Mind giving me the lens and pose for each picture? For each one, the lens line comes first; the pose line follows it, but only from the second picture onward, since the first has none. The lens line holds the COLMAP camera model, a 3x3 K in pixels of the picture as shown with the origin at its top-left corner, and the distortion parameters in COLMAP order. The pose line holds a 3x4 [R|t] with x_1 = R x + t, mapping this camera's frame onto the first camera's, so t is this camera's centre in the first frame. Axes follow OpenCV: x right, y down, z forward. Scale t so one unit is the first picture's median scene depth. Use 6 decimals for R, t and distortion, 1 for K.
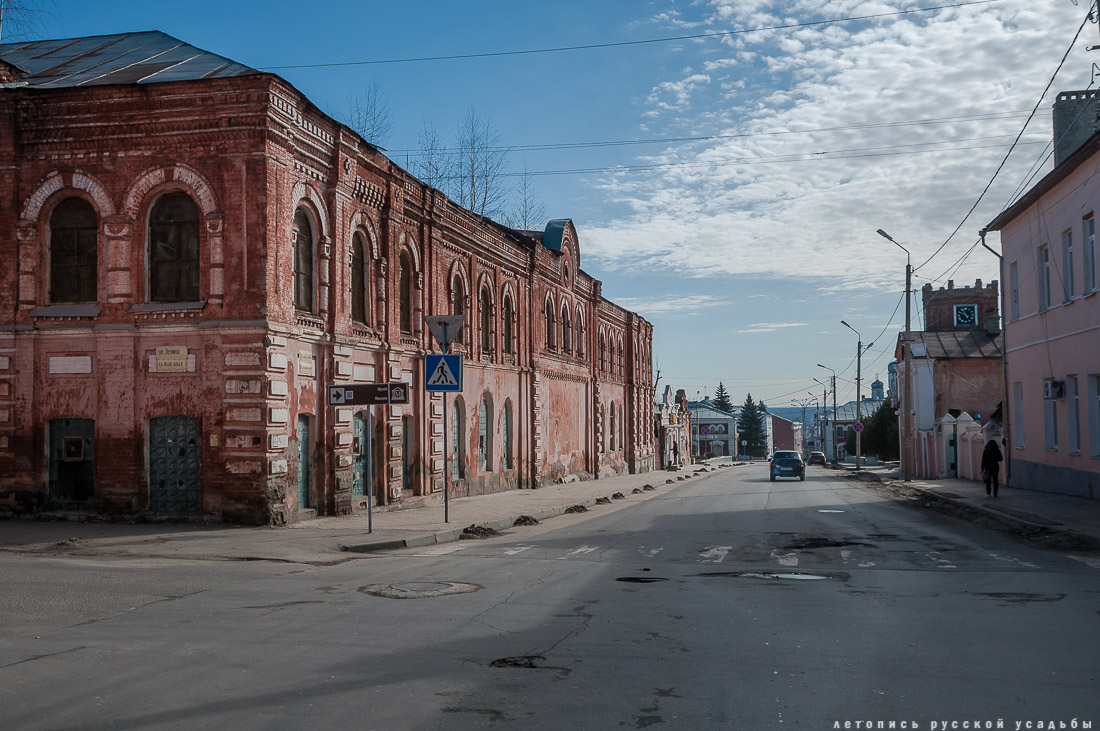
lens RADIAL K [[1132.8, 0, 553.4], [0, 1132.8, 371.4], [0, 0, 1]] dist [0.079053, 0.000000]
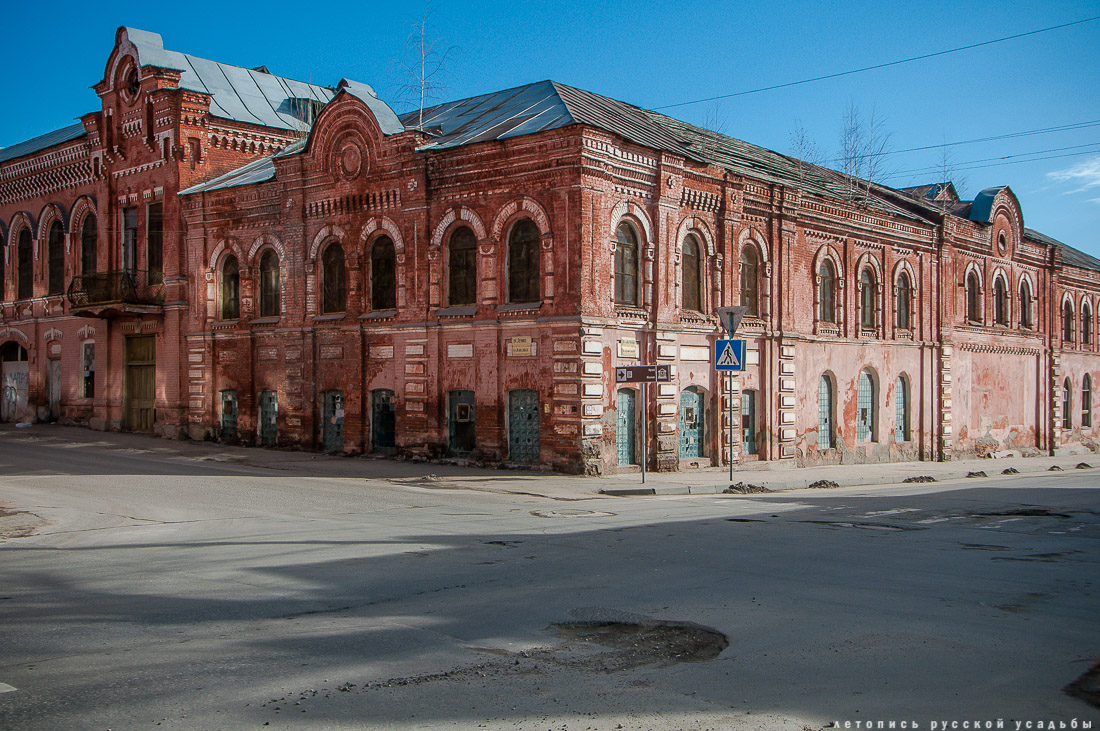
lens RADIAL K [[1132.8, 0, 547.8], [0, 1132.8, 367.2], [0, 0, 1]] dist [0.079053, 0.000000]
pose [[0.900605, -0.000993, -0.434637, 0.249583], [0.011030, 0.999728, 0.020571, -0.012459], [0.434498, -0.023321, 0.900371, -0.156683]]
